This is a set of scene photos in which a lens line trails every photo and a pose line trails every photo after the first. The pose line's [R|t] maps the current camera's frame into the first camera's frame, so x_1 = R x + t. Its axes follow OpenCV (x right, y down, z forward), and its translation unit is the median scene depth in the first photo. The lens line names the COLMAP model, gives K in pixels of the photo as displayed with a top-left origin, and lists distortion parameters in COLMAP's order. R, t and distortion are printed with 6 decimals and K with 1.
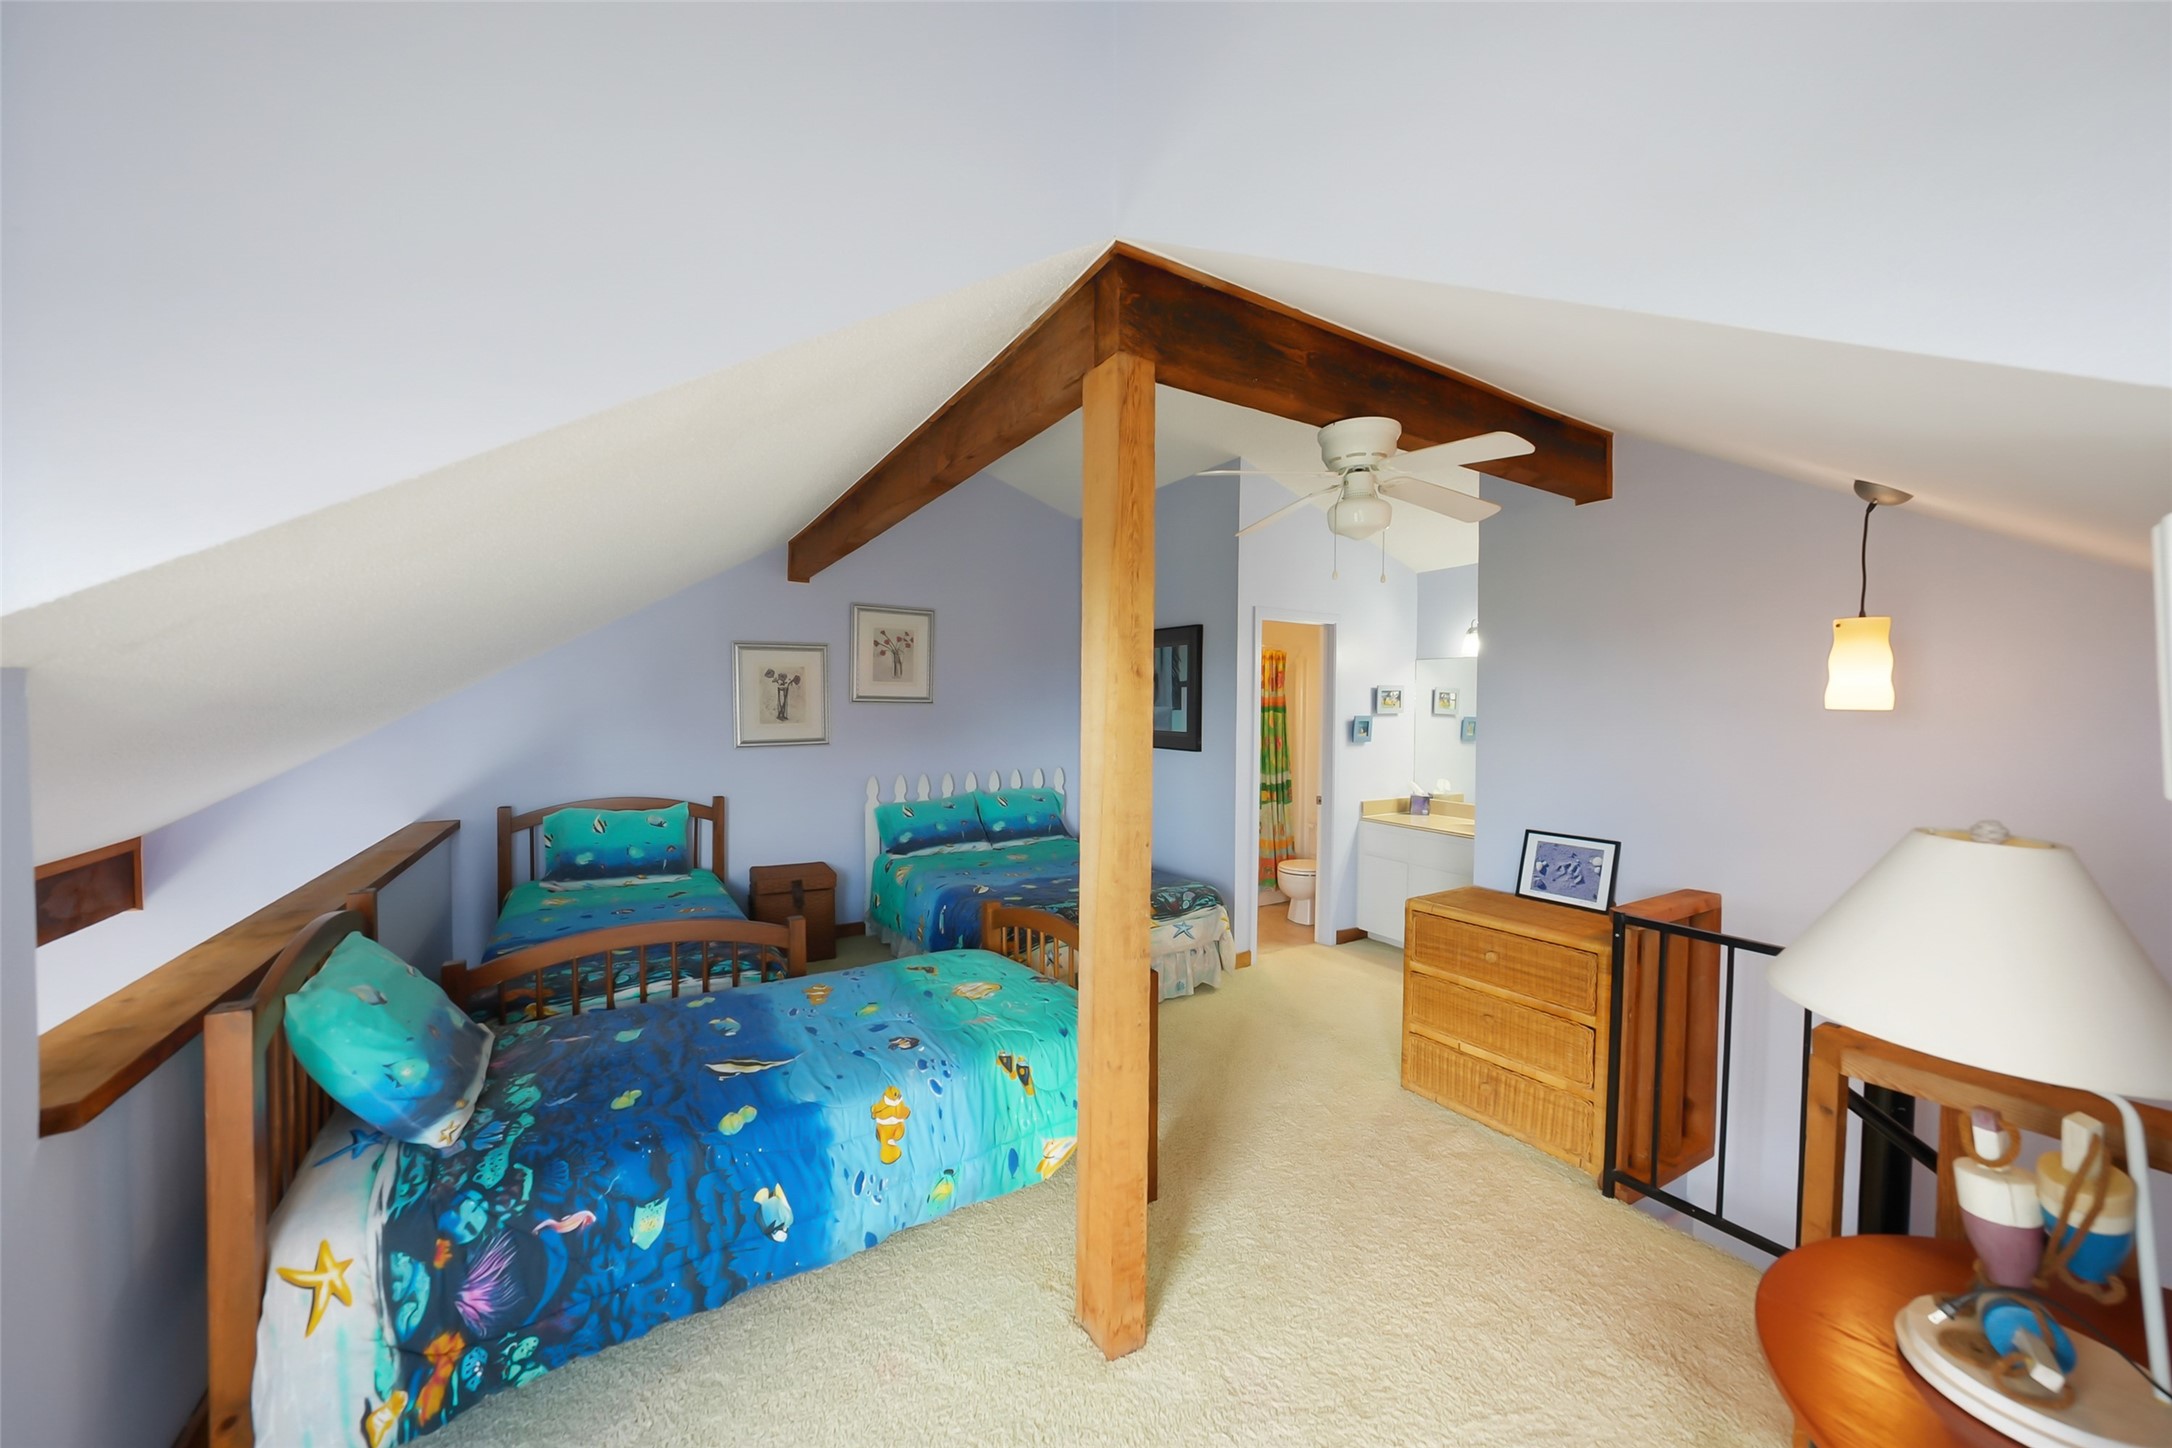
lens RADIAL K [[756.3, 0, 1086.0], [0, 756.3, 724.0], [0, 0, 1]] dist [-0.001360, -0.000039]
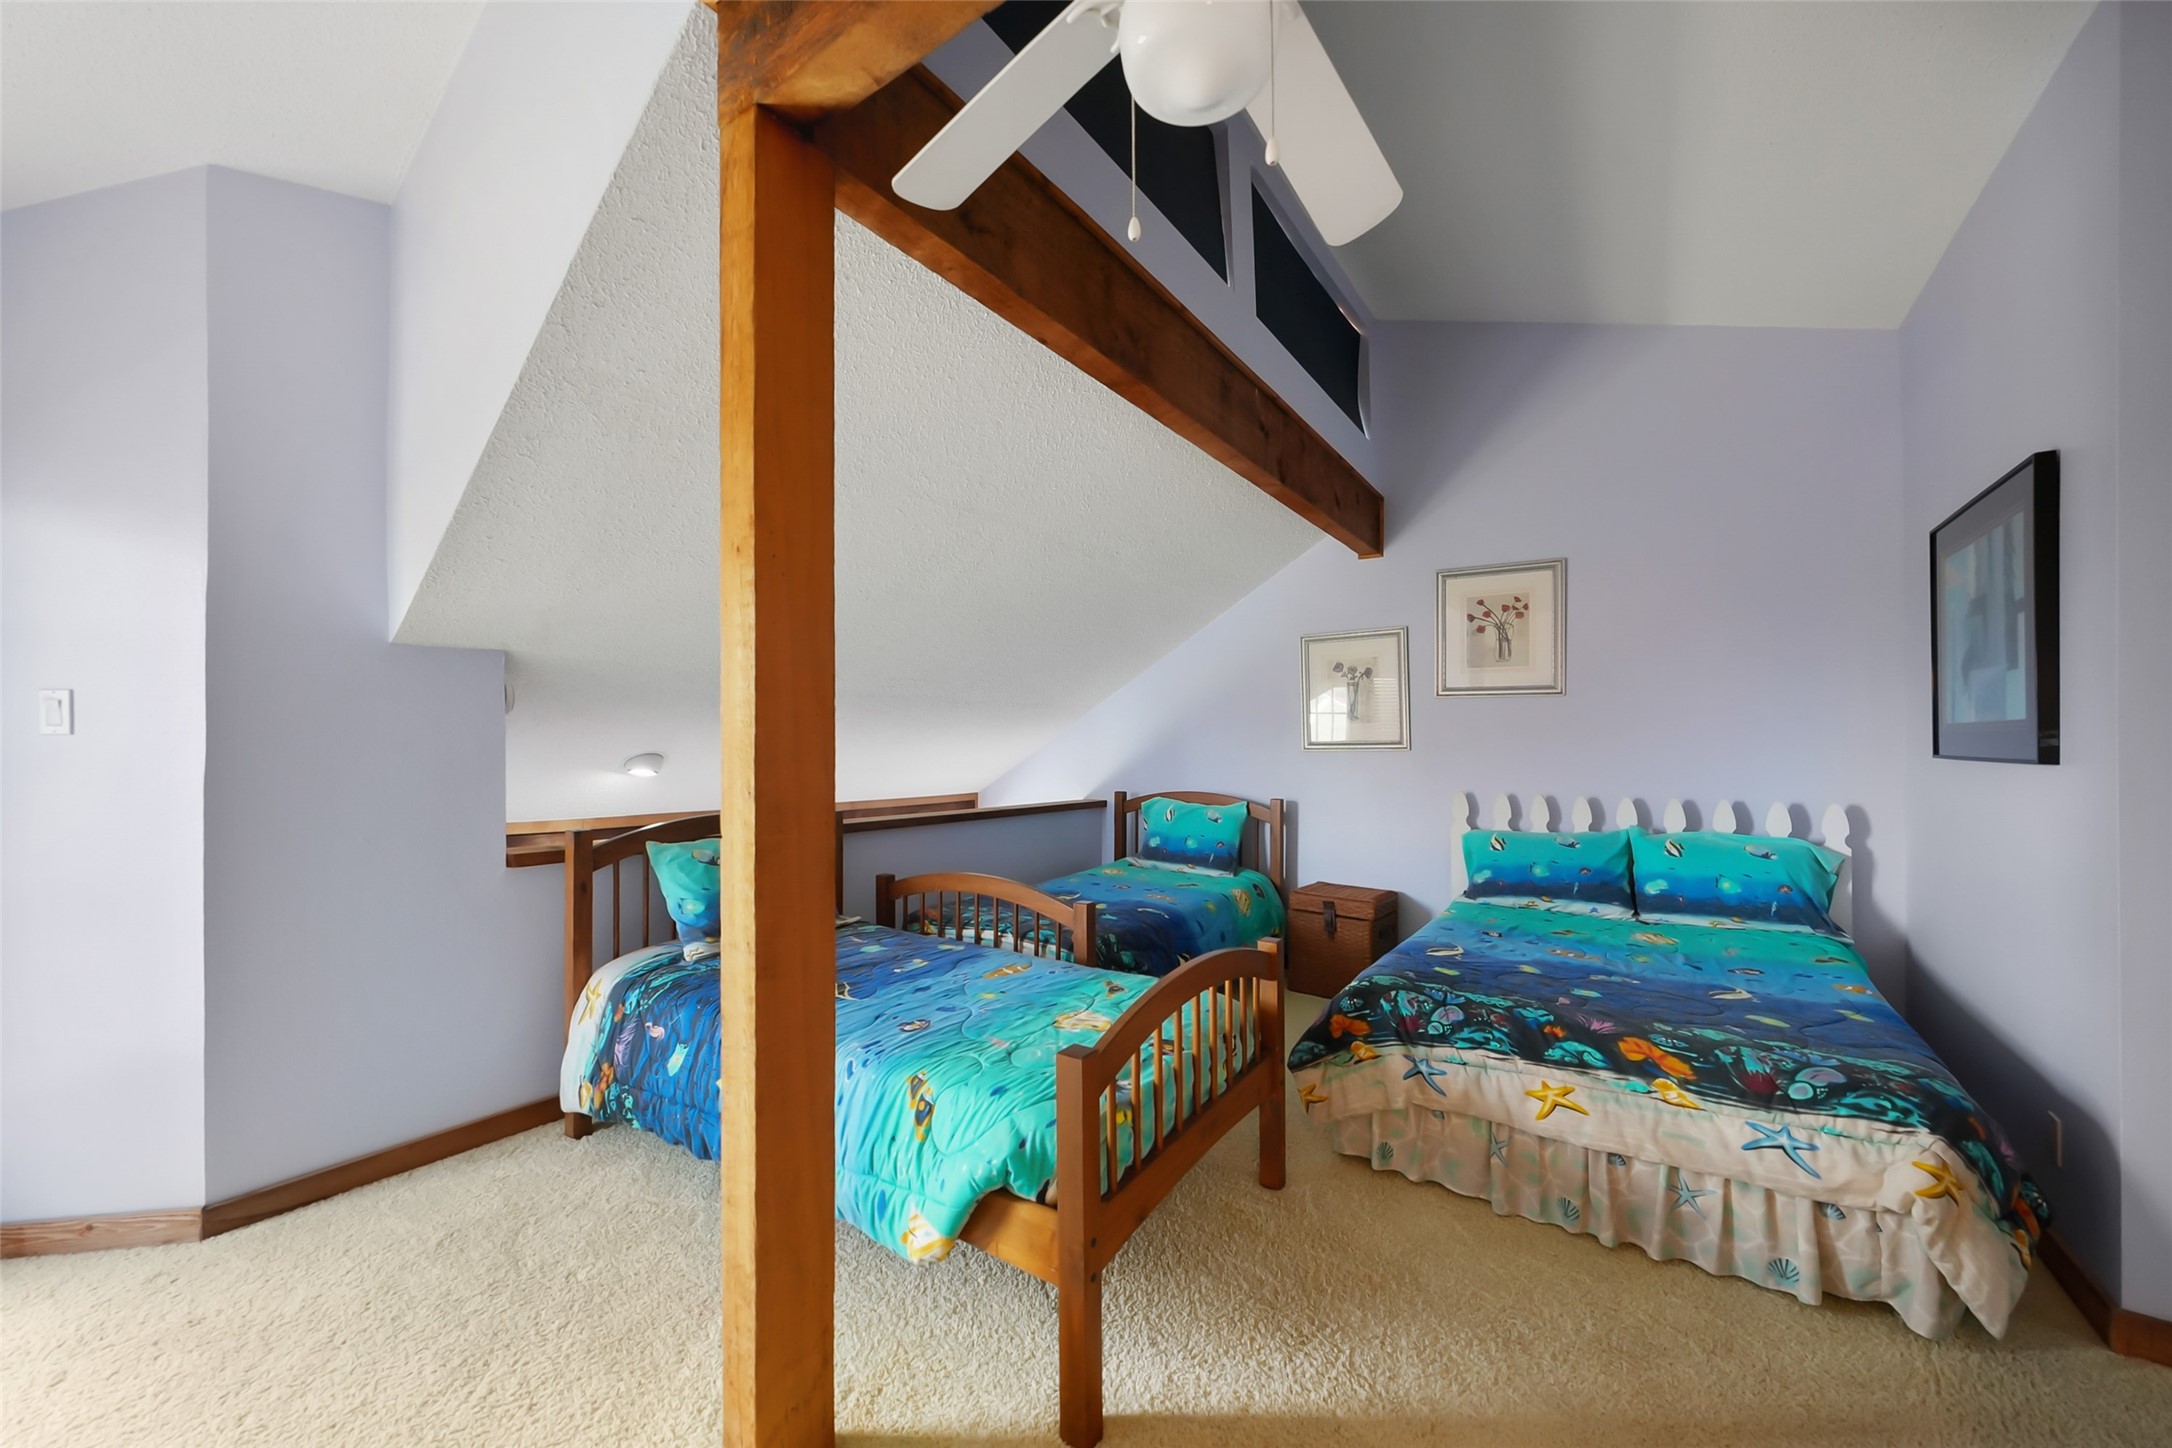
lens RADIAL K [[805.4, 0, 1086.0], [0, 805.4, 724.0], [0, 0, 1]] dist [0.002690, 0.000002]
pose [[0.423395, -0.020845, -0.905705, 0.310589], [-0.021549, 0.999221, -0.033071, 0.037828], [0.905689, 0.033520, 0.422616, 0.327244]]
